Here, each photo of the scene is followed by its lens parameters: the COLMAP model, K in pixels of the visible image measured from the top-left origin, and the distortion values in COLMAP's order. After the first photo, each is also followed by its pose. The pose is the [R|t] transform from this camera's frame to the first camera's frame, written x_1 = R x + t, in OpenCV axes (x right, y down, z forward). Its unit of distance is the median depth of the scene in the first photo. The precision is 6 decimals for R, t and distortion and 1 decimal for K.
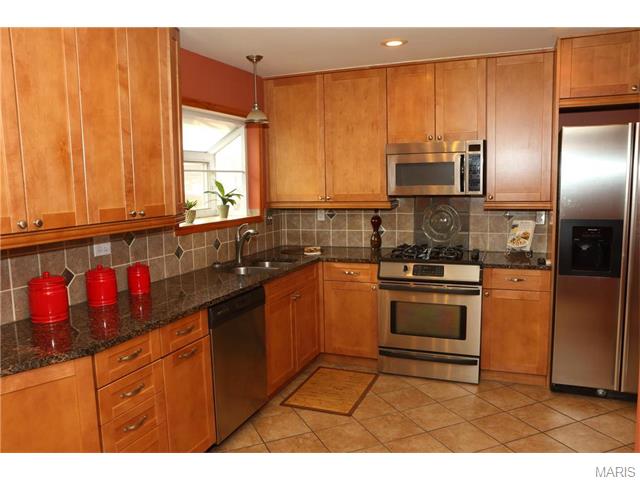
lens RADIAL K [[498.3, 0, 319.4], [0, 498.3, 244.6], [0, 0, 1]] dist [-0.109899, 0.114044]
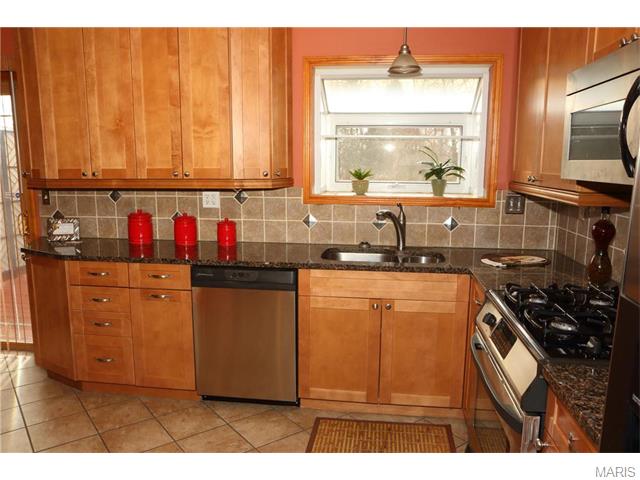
lens RADIAL K [[498.3, 0, 319.4], [0, 498.3, 244.6], [0, 0, 1]] dist [-0.109899, 0.114044]
pose [[0.239486, 0.185709, -0.952974, 0.735180], [-0.128972, 0.978923, 0.158355, -0.106236], [0.962296, 0.084983, 0.258389, 0.847555]]
